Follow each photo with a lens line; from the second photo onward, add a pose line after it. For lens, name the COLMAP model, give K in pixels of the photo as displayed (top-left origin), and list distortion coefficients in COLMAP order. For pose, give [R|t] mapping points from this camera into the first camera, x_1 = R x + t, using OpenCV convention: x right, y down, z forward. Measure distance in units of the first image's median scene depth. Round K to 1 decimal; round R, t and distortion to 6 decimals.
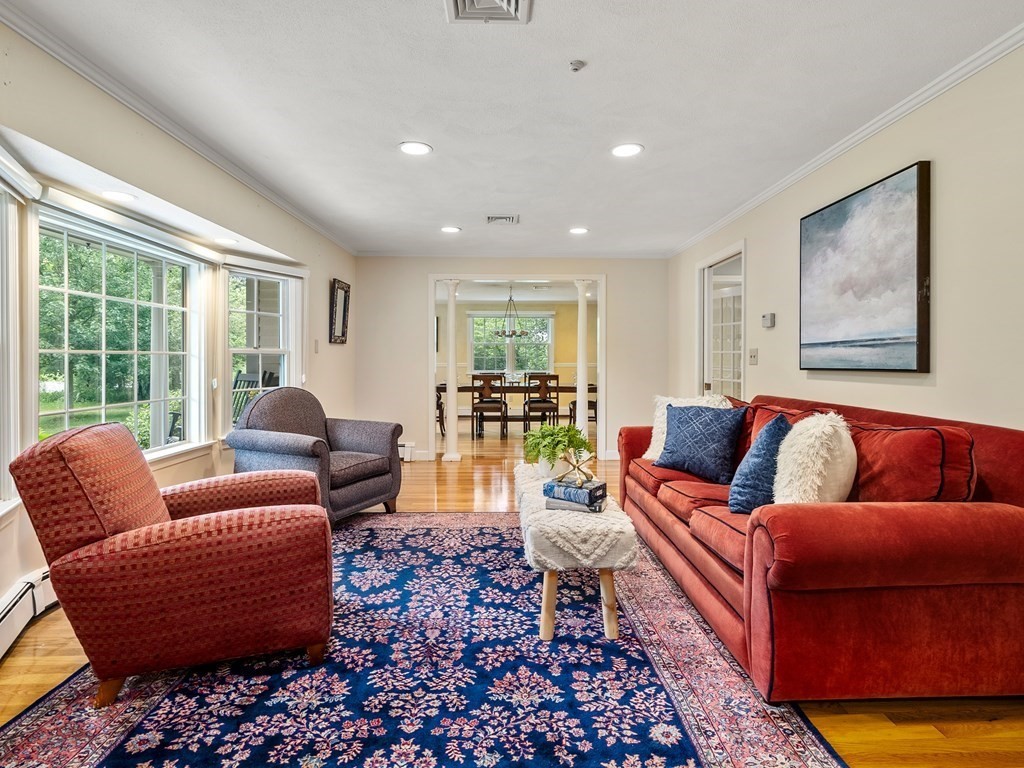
lens RADIAL K [[529.6, 0, 514.8], [0, 529.6, 358.2], [0, 0, 1]] dist [-0.010320, 0.007300]
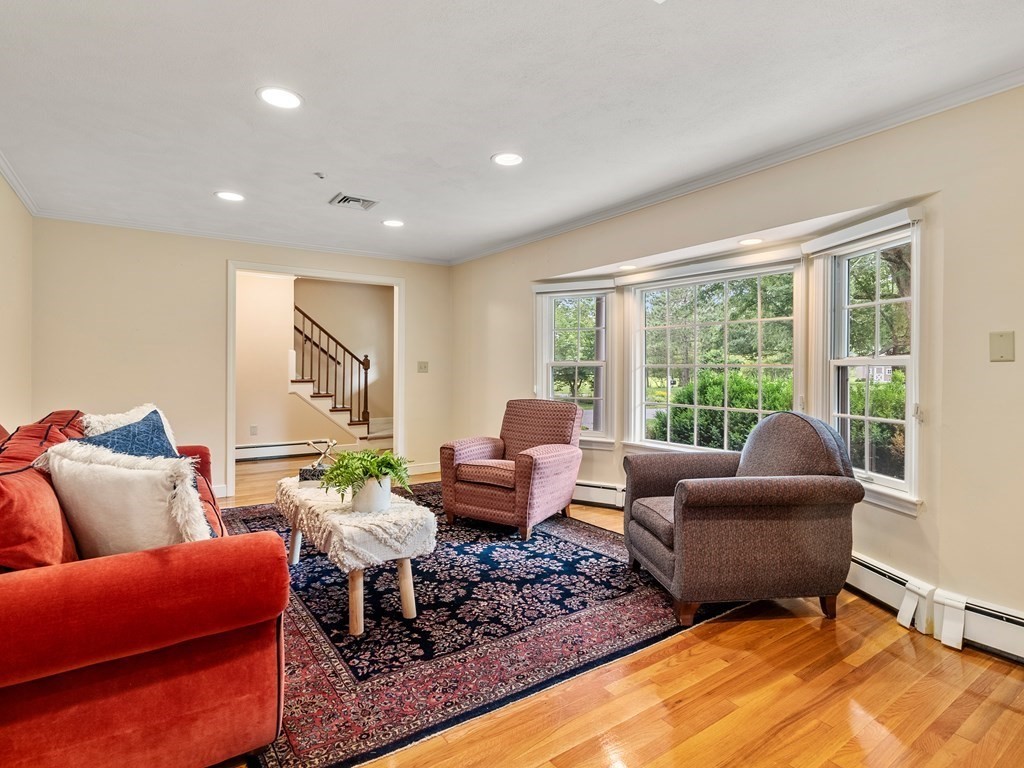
lens RADIAL K [[529.6, 0, 506.9], [0, 529.6, 374.9], [0, 0, 1]] dist [-0.010320, 0.007300]
pose [[-0.836117, 0.000680, -0.548550, 0.391998], [-0.006913, 0.999907, 0.011776, 0.000851], [0.548507, 0.013638, -0.836035, 2.029037]]
